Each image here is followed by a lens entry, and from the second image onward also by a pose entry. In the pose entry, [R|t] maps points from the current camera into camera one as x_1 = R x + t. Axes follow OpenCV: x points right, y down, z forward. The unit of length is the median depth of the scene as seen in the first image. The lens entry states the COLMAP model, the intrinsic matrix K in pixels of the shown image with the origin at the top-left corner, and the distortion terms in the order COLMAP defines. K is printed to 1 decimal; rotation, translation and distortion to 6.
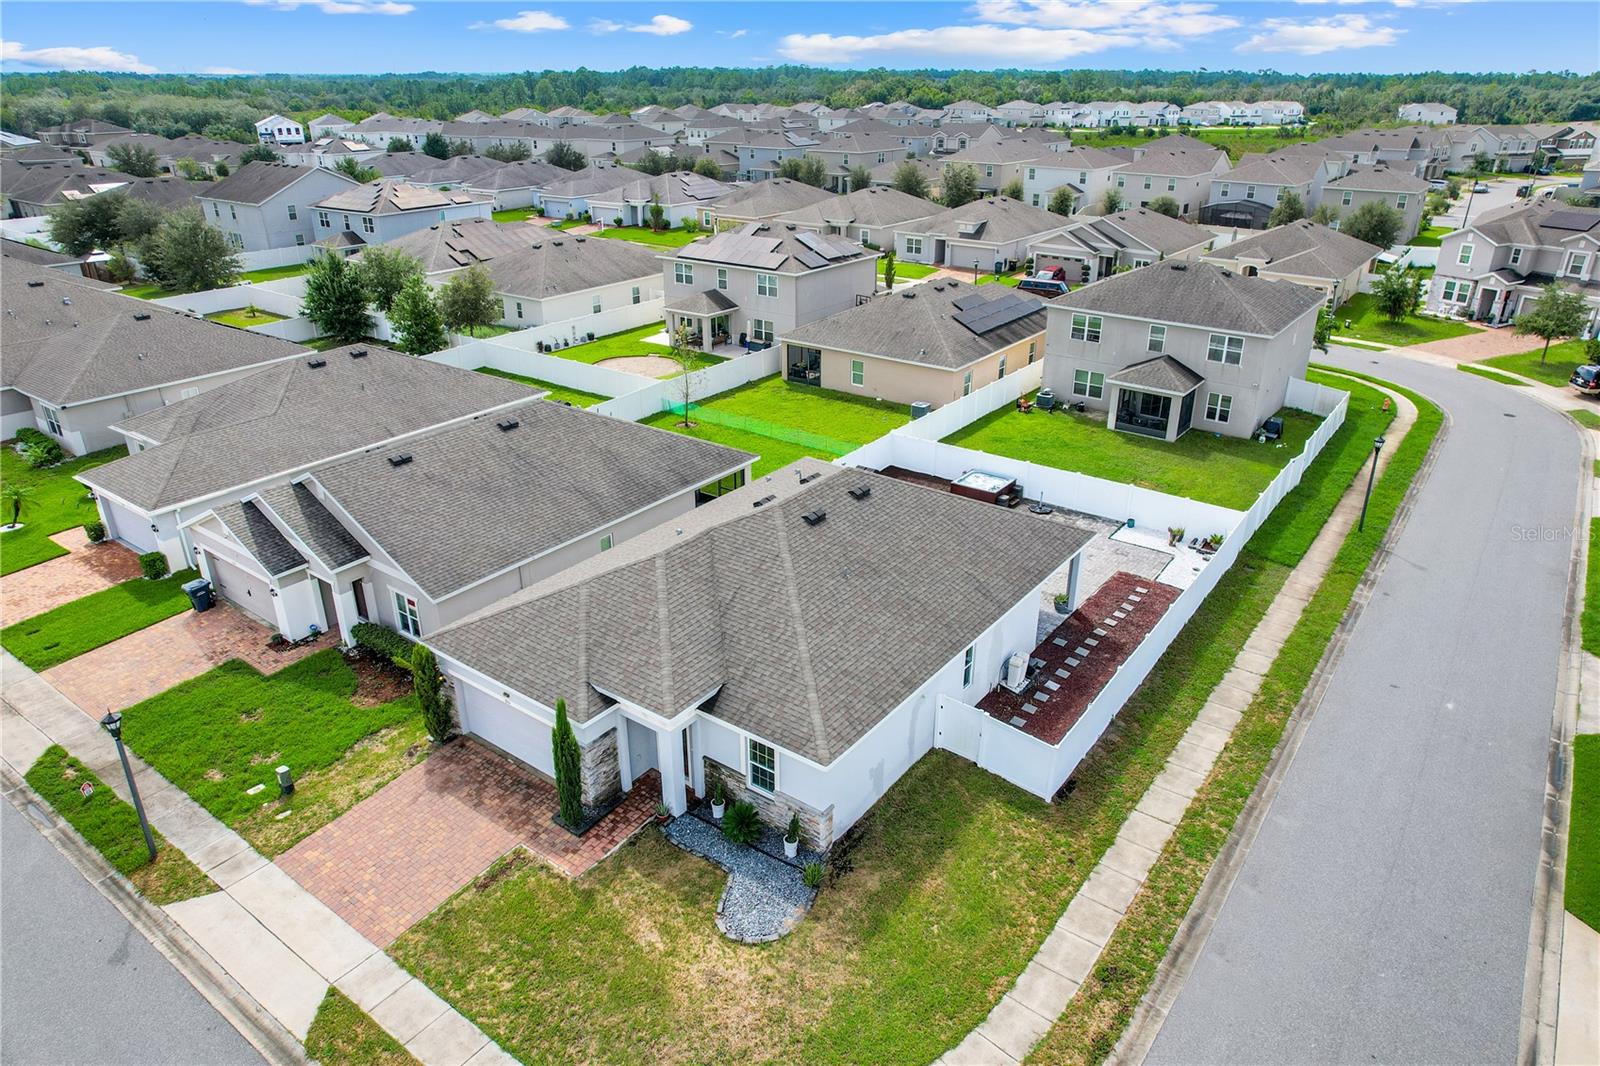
lens RADIAL K [[1035.4, 0, 800.0], [0, 1035.4, 533.0], [0, 0, 1]] dist [-0.084469, 0.077687]
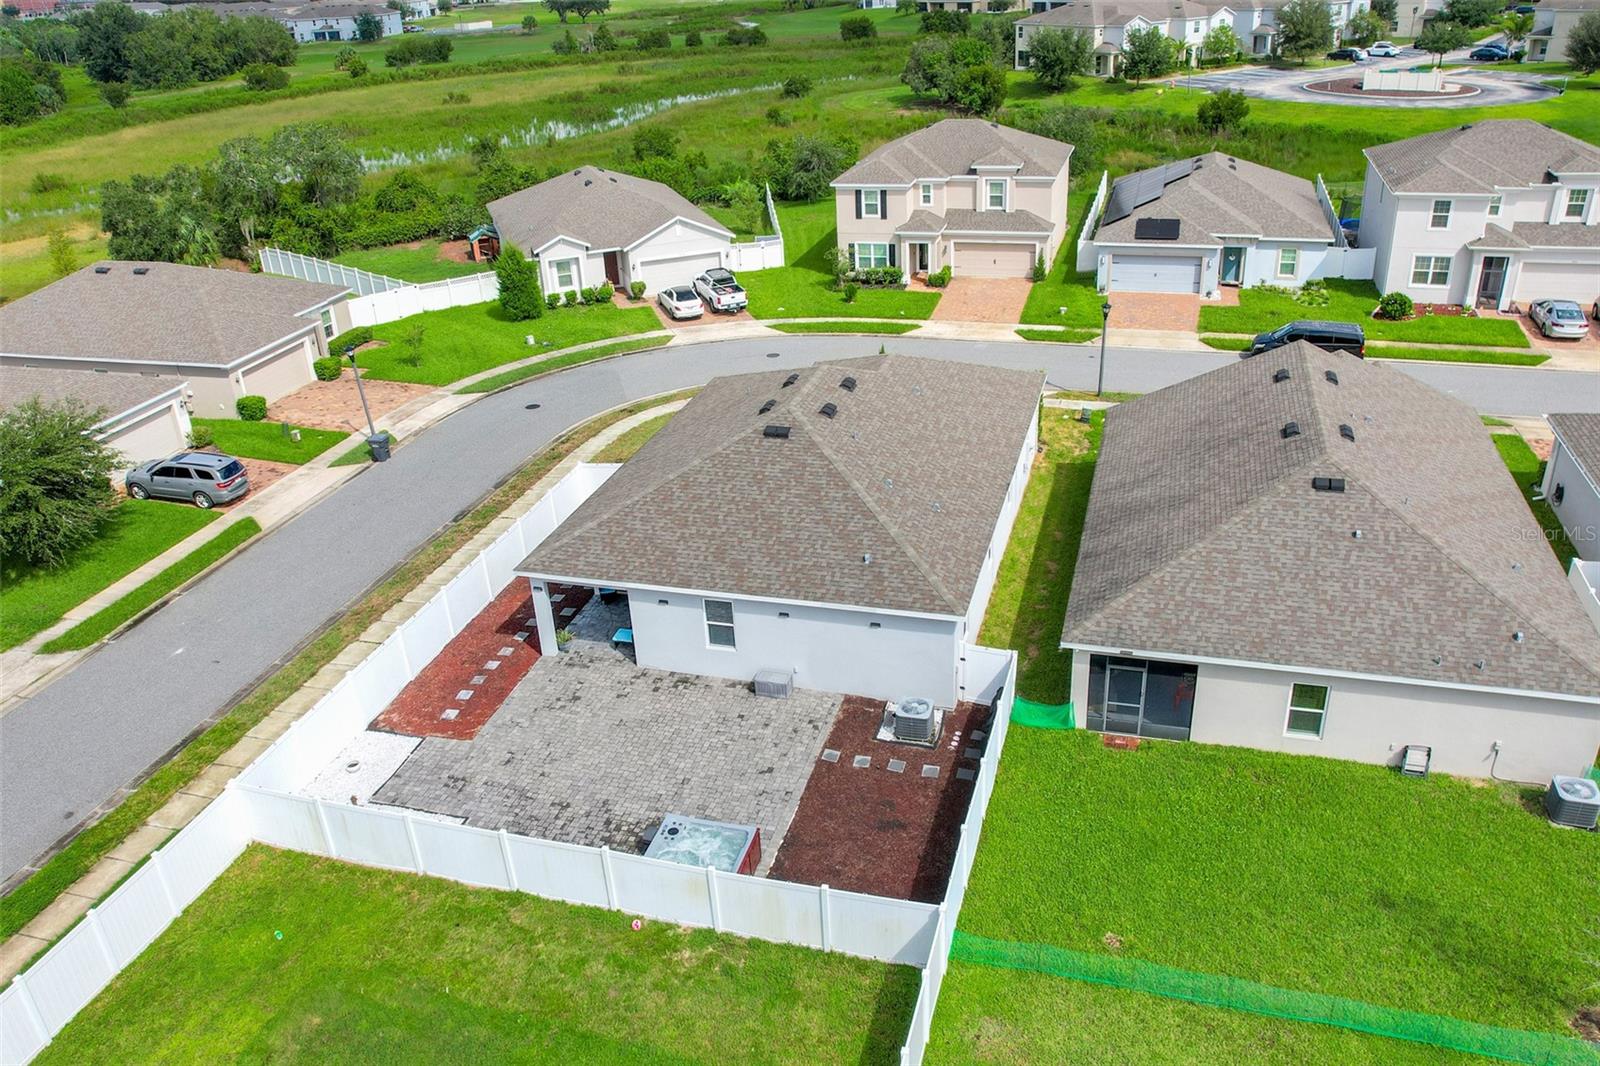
lens RADIAL K [[1231.2, 0, 800.0], [0, 1231.2, 533.0], [0, 0, 1]] dist [-0.045838, 0.000698]
pose [[-0.938964, 0.190486, -0.286464, 0.407397], [-0.097672, 0.650825, 0.752919, -0.891138], [0.329858, 0.734943, -0.592496, 1.890415]]
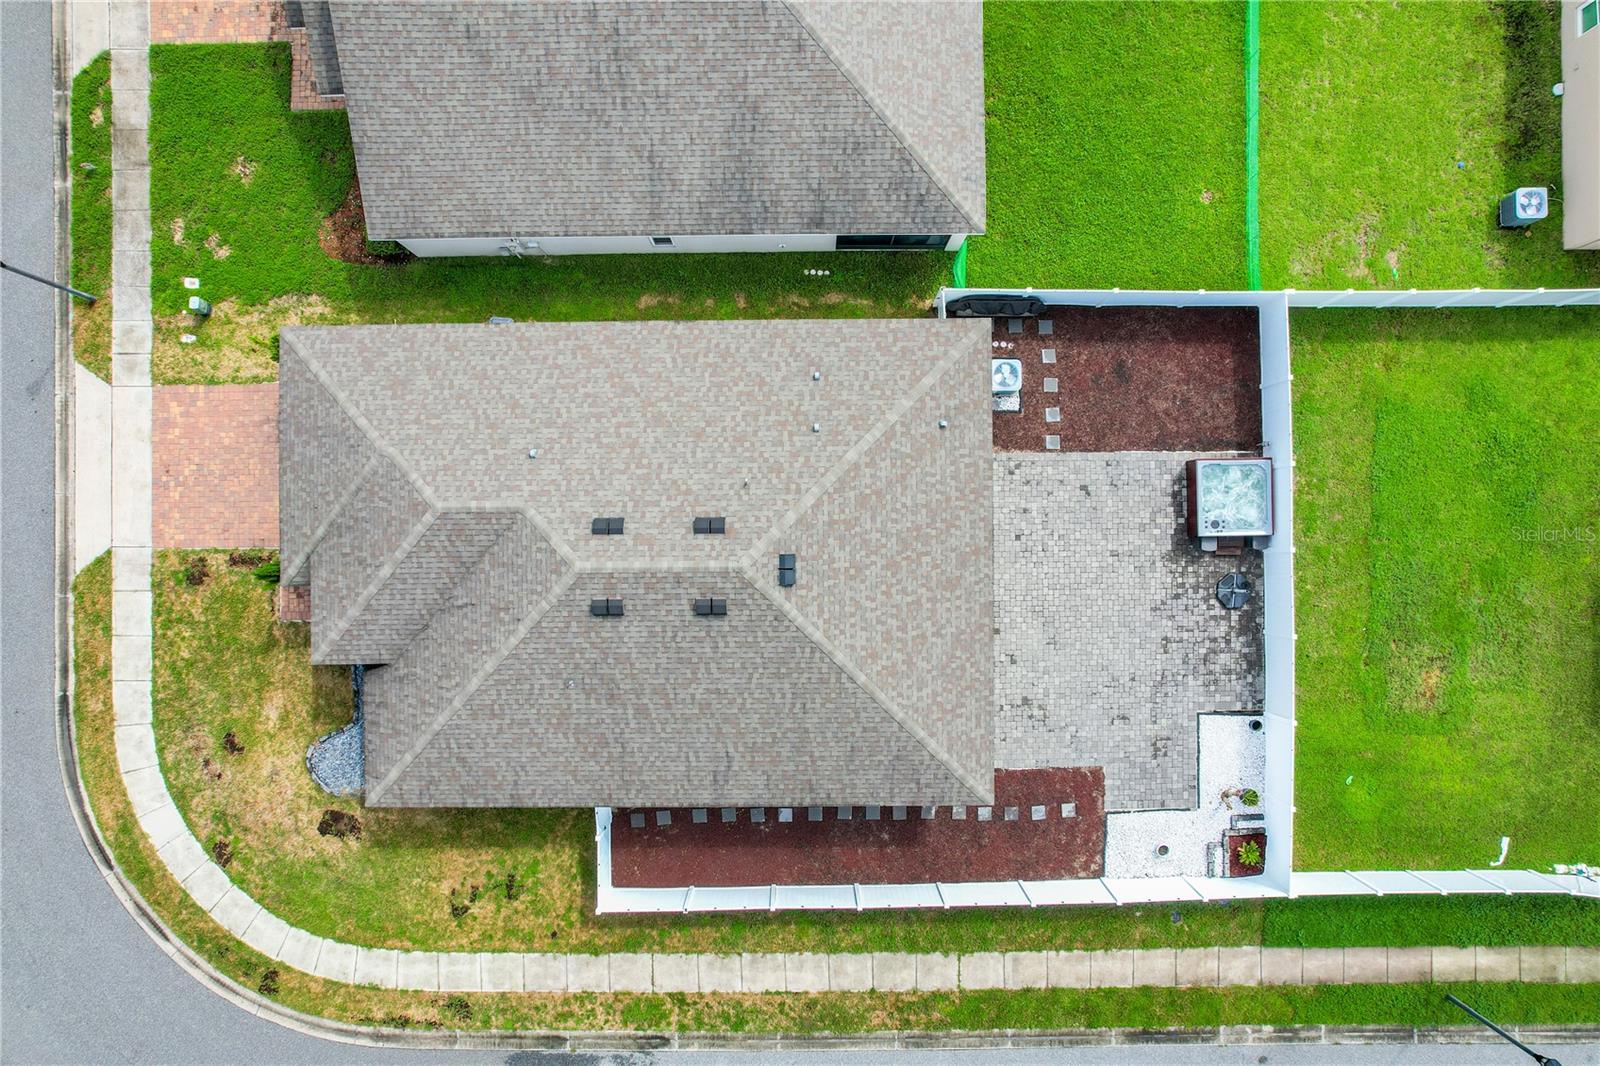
lens RADIAL K [[1021.3, 0, 800.0], [0, 1021.3, 533.0], [0, 0, 1]] dist [-0.080191, 0.073152]
pose [[0.599354, 0.800479, -0.002860, 0.057215], [-0.332543, 0.252236, 0.908731, -0.784734], [0.728141, -0.543701, 0.417372, 0.813578]]
